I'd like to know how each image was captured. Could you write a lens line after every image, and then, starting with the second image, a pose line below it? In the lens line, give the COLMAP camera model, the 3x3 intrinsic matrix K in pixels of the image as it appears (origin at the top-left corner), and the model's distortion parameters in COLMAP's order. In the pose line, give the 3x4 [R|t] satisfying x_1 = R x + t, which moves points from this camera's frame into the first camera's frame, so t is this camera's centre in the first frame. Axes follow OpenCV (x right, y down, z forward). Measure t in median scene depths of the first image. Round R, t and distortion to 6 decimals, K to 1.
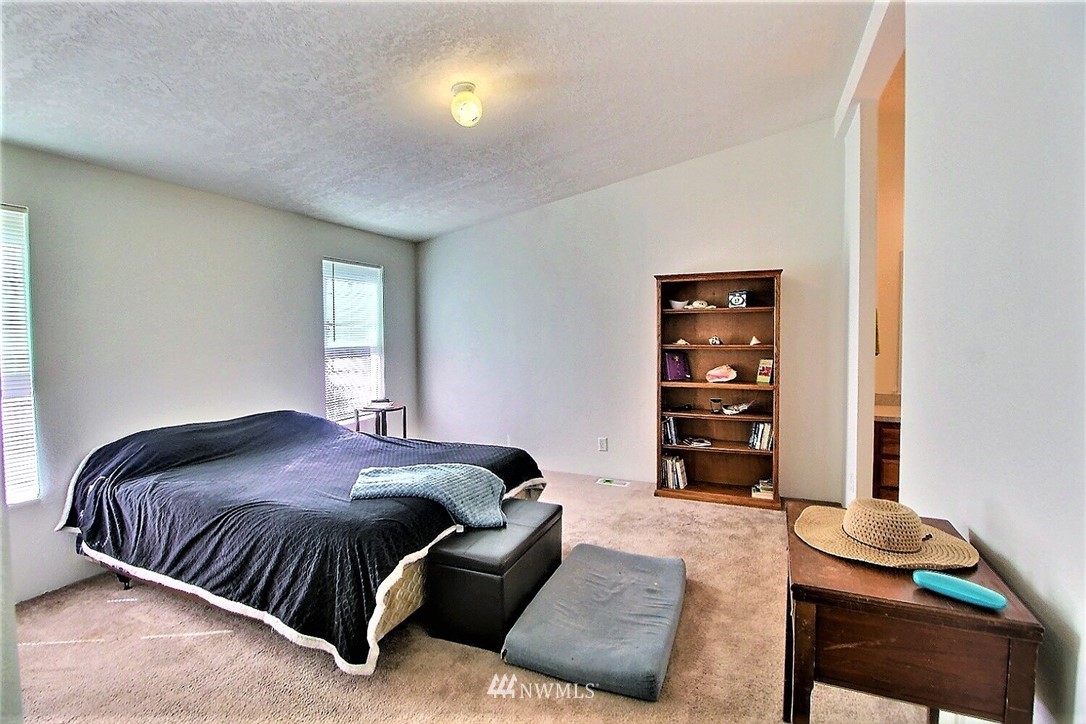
lens RADIAL K [[511.0, 0, 548.4], [0, 511.0, 348.3], [0, 0, 1]] dist [-0.000995, -0.000269]
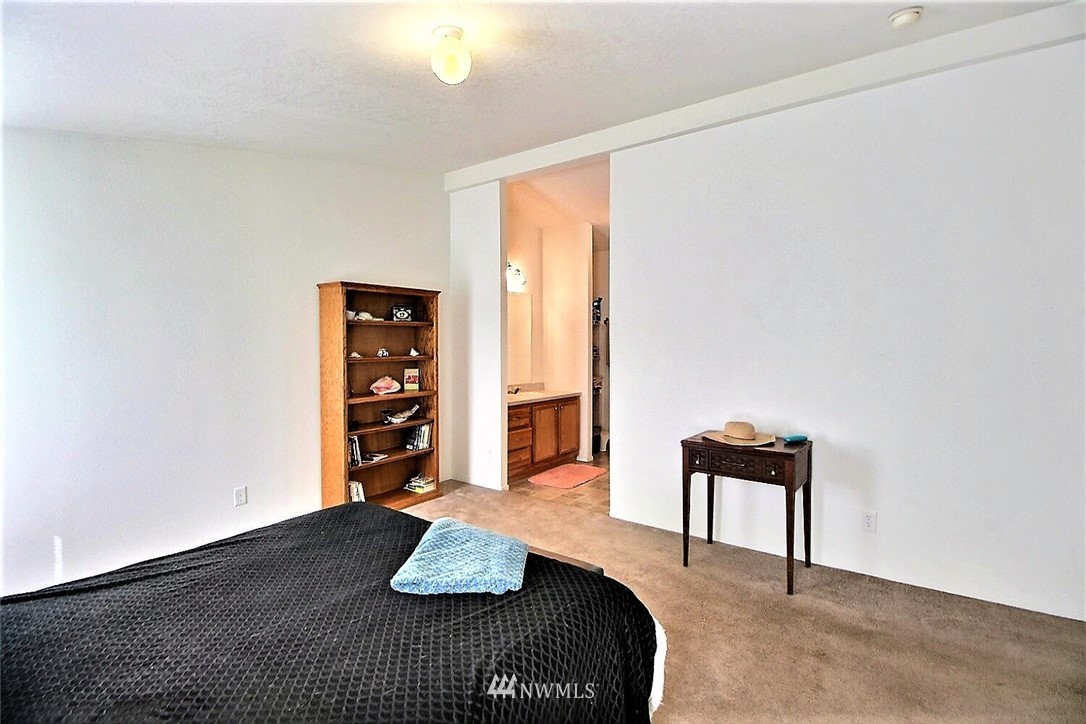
lens RADIAL K [[511.0, 0, 548.4], [0, 511.0, 348.3], [0, 0, 1]] dist [-0.000995, -0.000269]
pose [[0.230532, -0.006866, 0.973041, -0.584430], [0.031766, 0.999495, -0.000473, -0.012835], [-0.972546, 0.031019, 0.230634, 0.446609]]
